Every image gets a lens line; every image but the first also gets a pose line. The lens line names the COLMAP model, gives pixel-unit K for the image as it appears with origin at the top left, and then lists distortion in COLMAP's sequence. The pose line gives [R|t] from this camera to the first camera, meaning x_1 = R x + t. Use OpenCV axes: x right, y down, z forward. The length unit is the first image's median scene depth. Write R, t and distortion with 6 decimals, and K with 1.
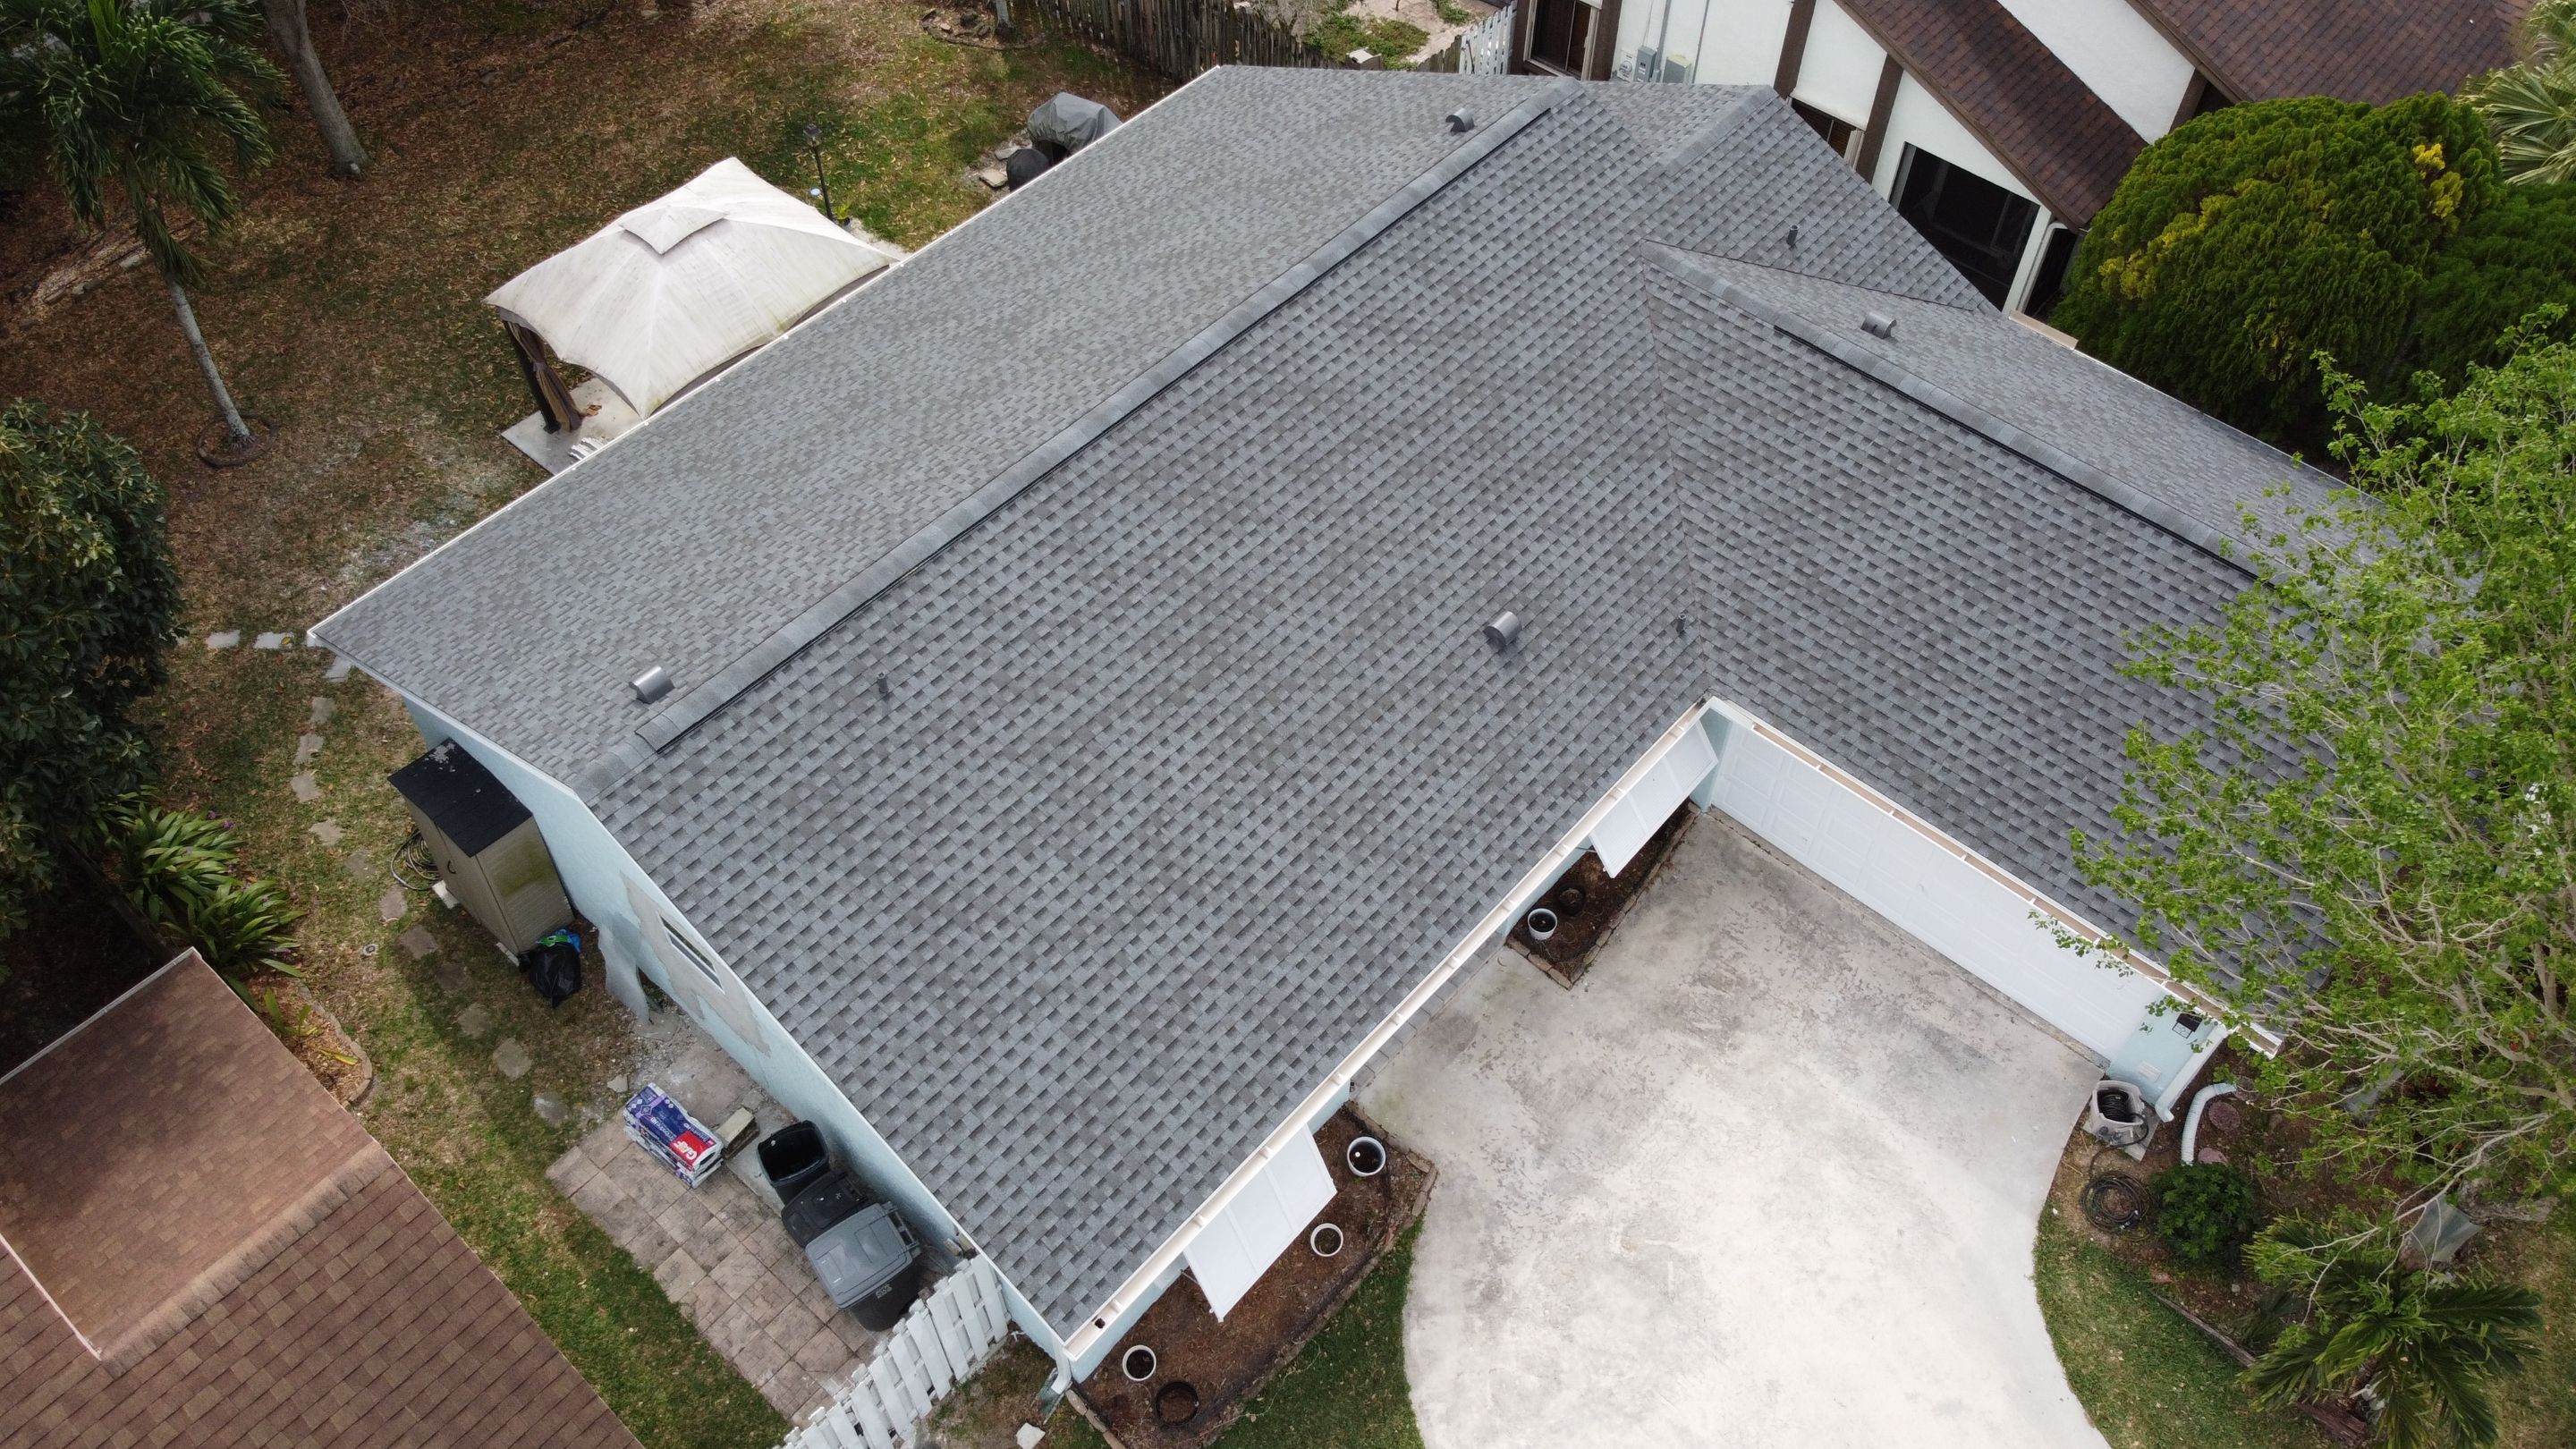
lens RADIAL K [[1933.4, 0, 1279.7], [0, 1933.4, 729.0], [0, 0, 1]] dist [0.013463, -0.041627]
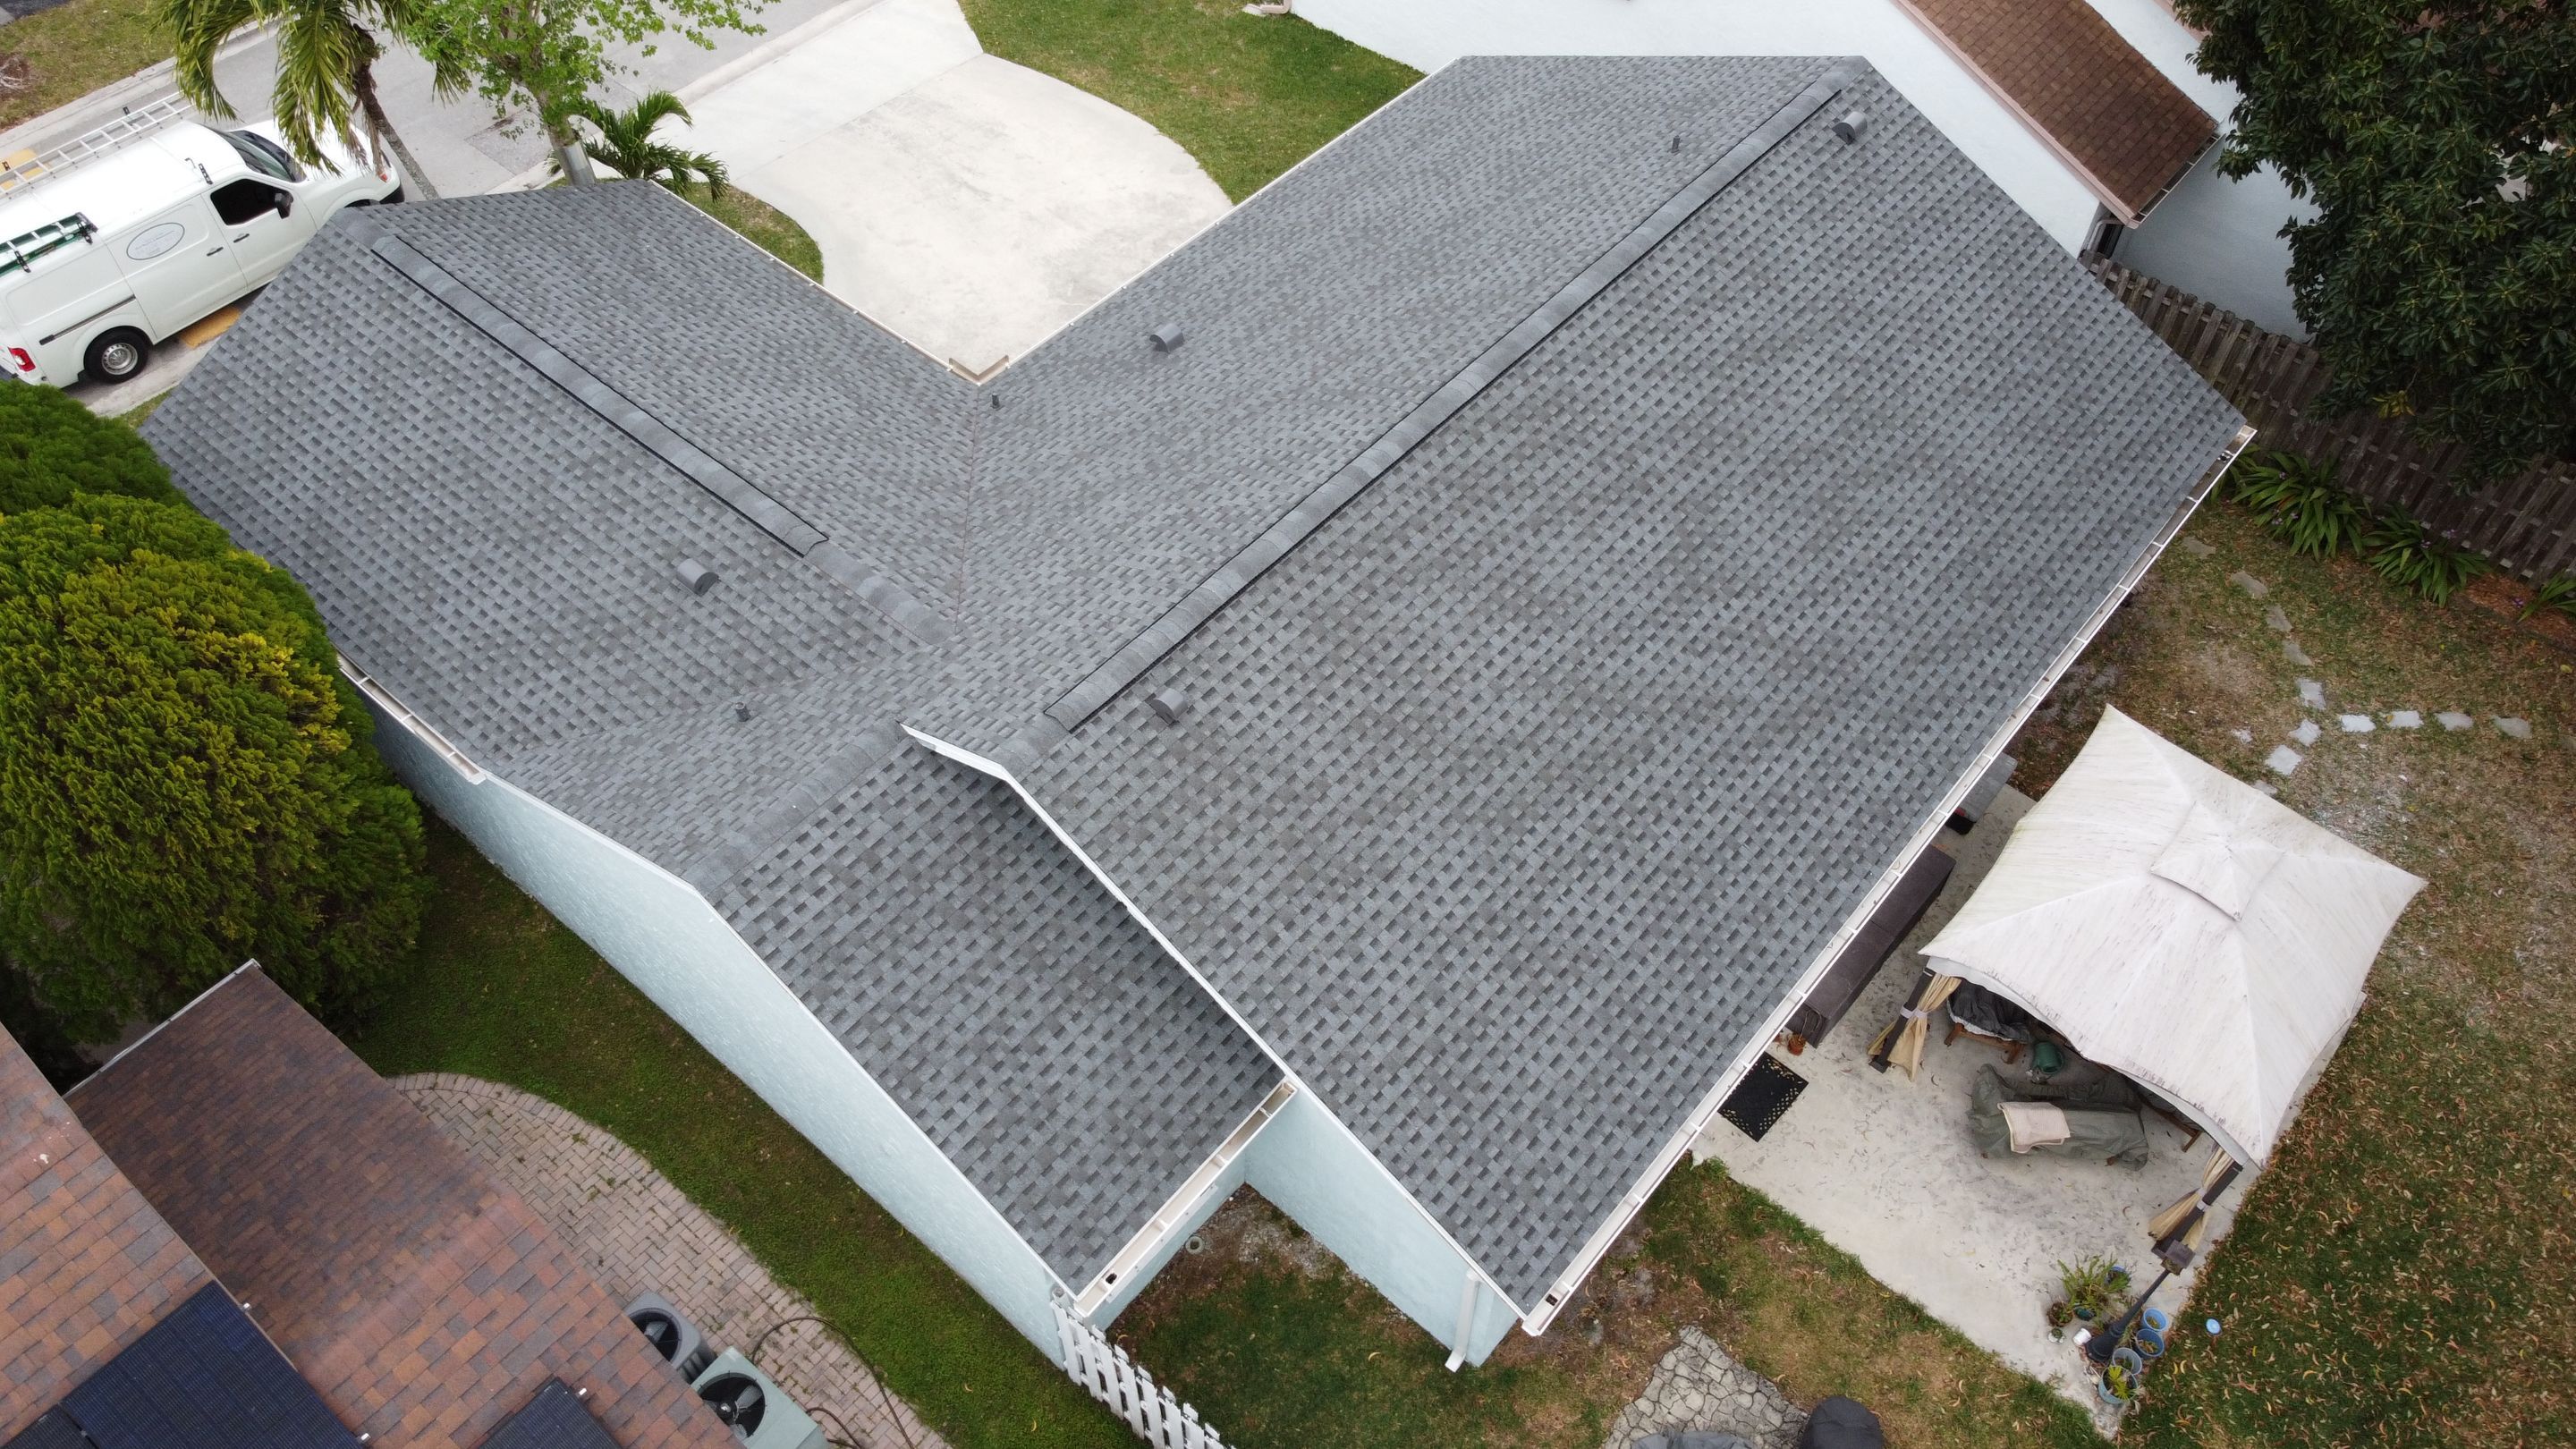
lens RADIAL K [[1933.9, 0, 1286.3], [0, 1933.9, 714.5], [0, 0, 1]] dist [0.014924, -0.043709]
pose [[-0.999540, 0.005744, -0.029795, 0.081106], [-0.030336, -0.211514, 0.976904, -1.195725], [-0.000691, 0.977358, 0.211591, 0.977317]]
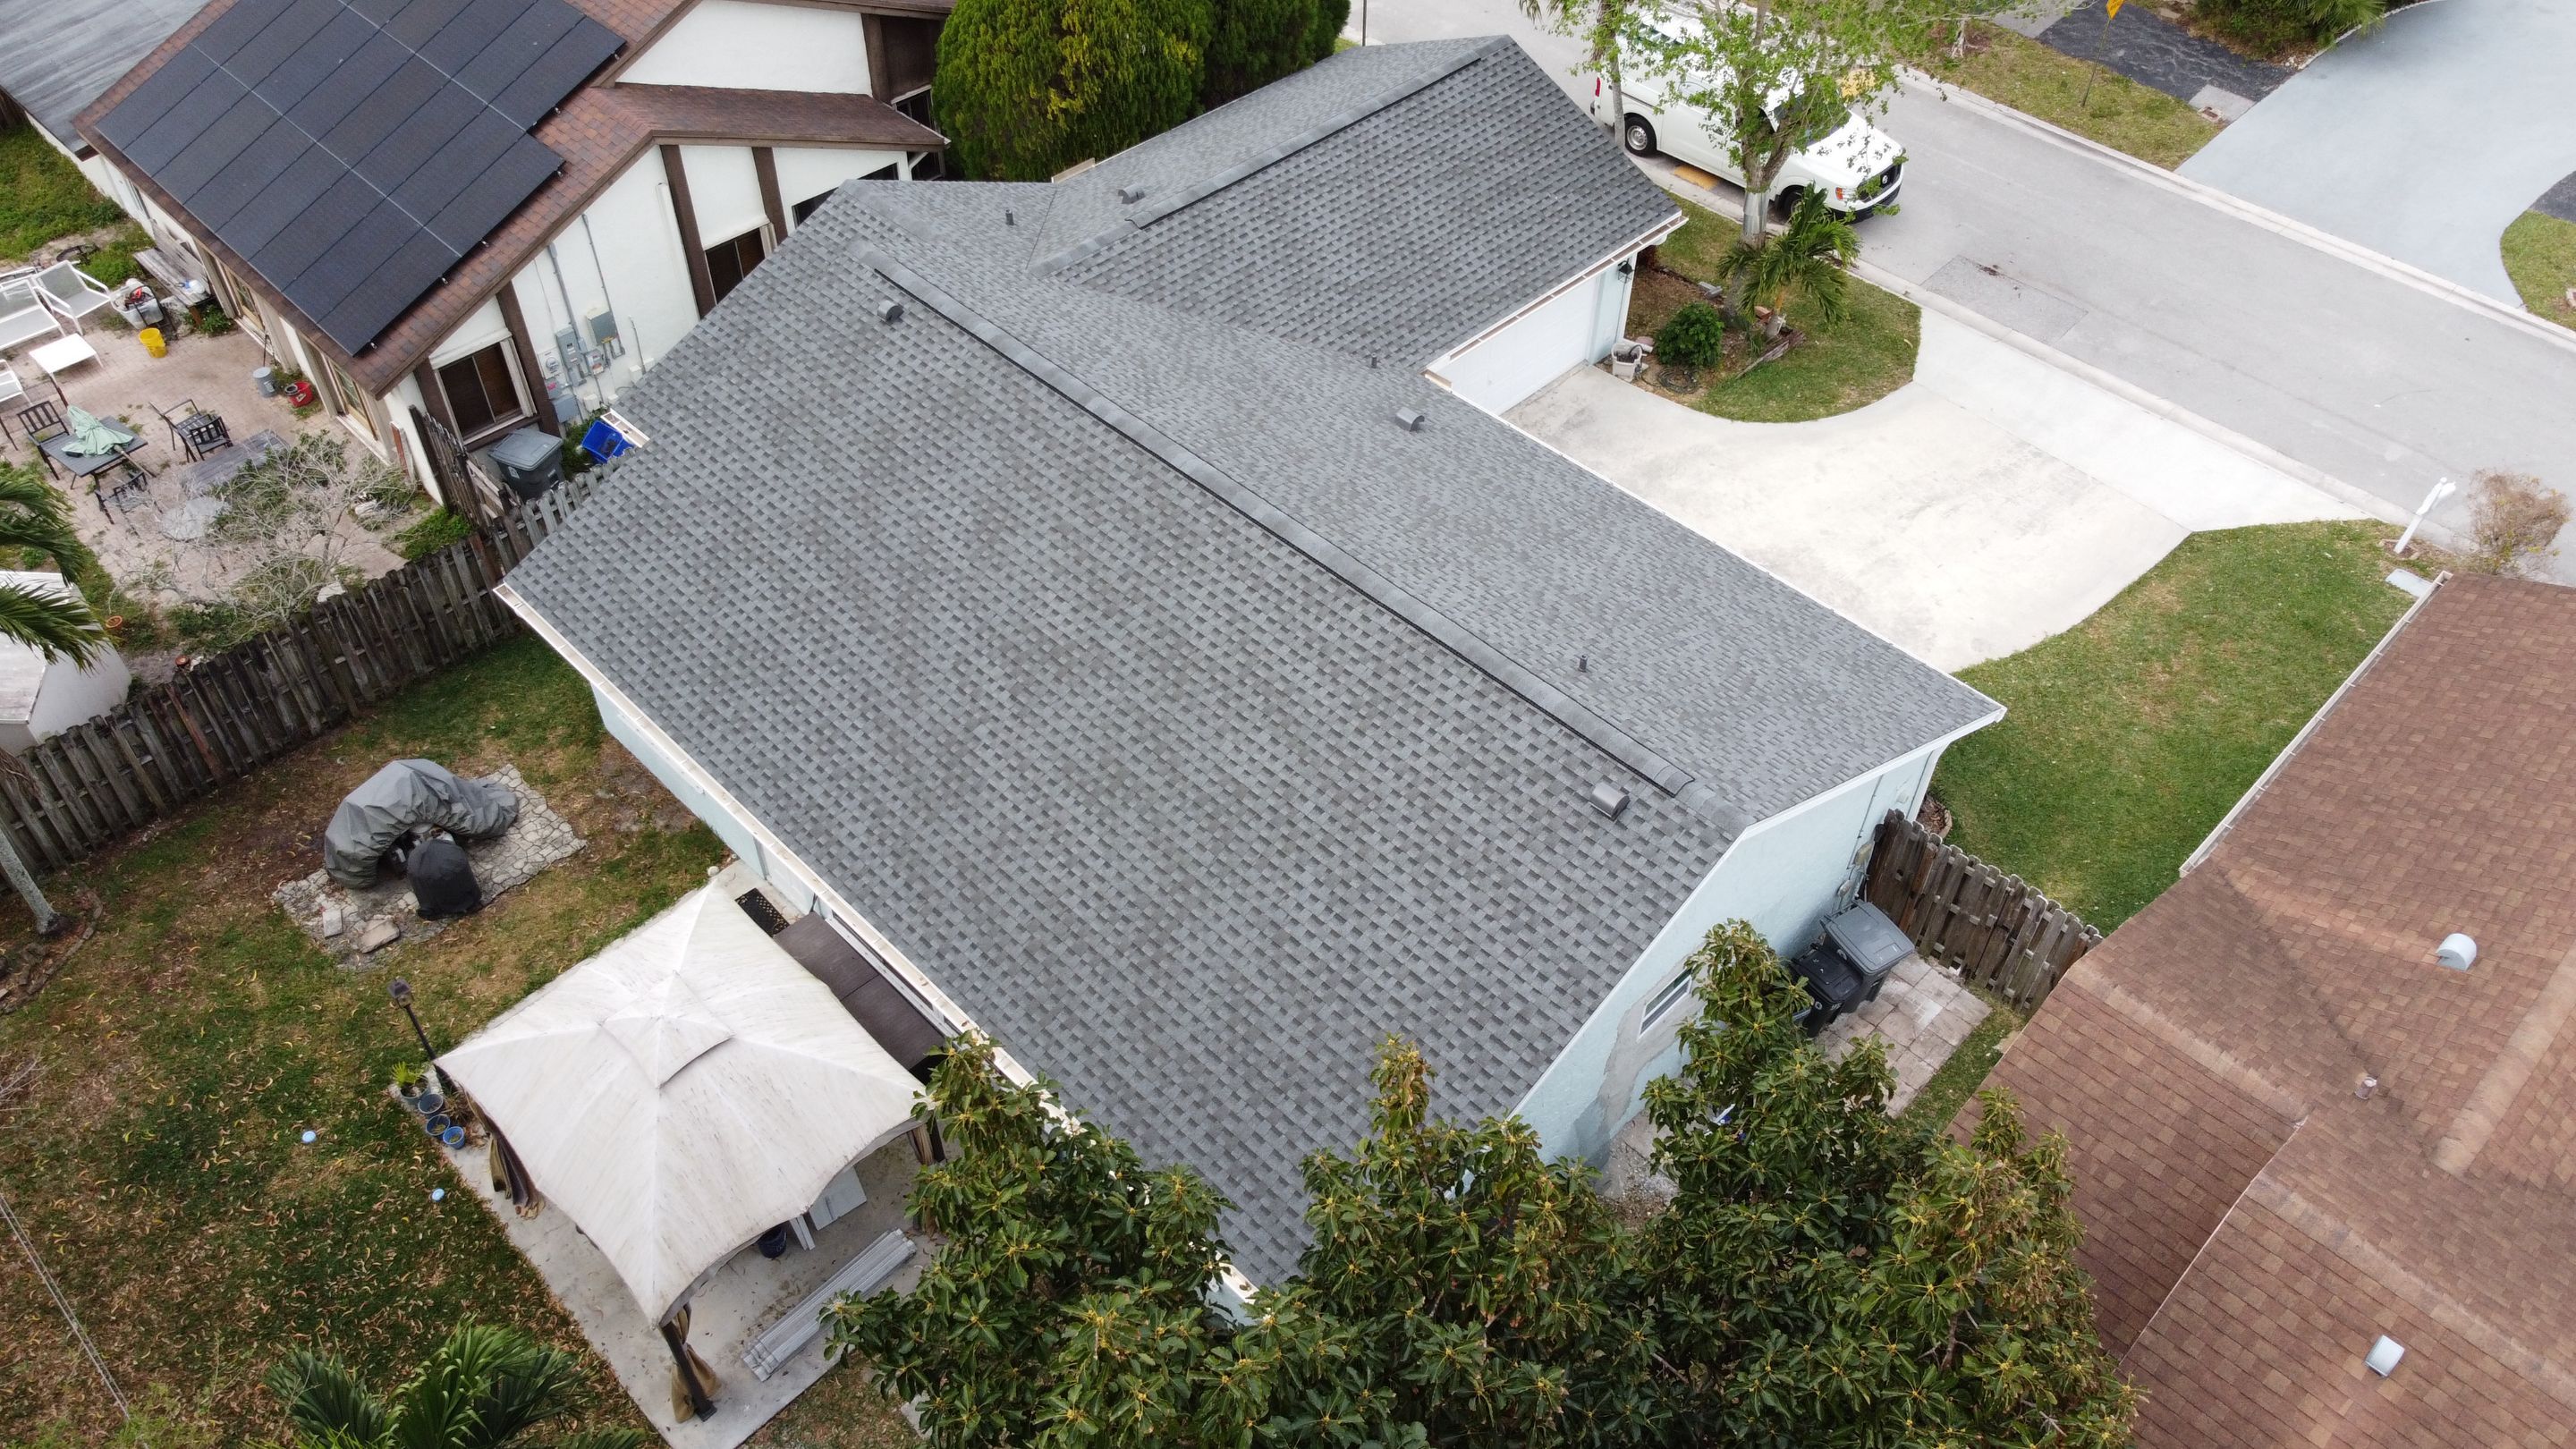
lens RADIAL K [[1946.5, 0, 1285.8], [0, 1946.5, 719.7], [0, 0, 1]] dist [0.001394, -0.006853]
pose [[0.057402, -0.714324, 0.697457, -0.936553], [0.776479, 0.471062, 0.418547, -0.564729], [-0.627523, 0.517535, 0.581697, 0.402279]]
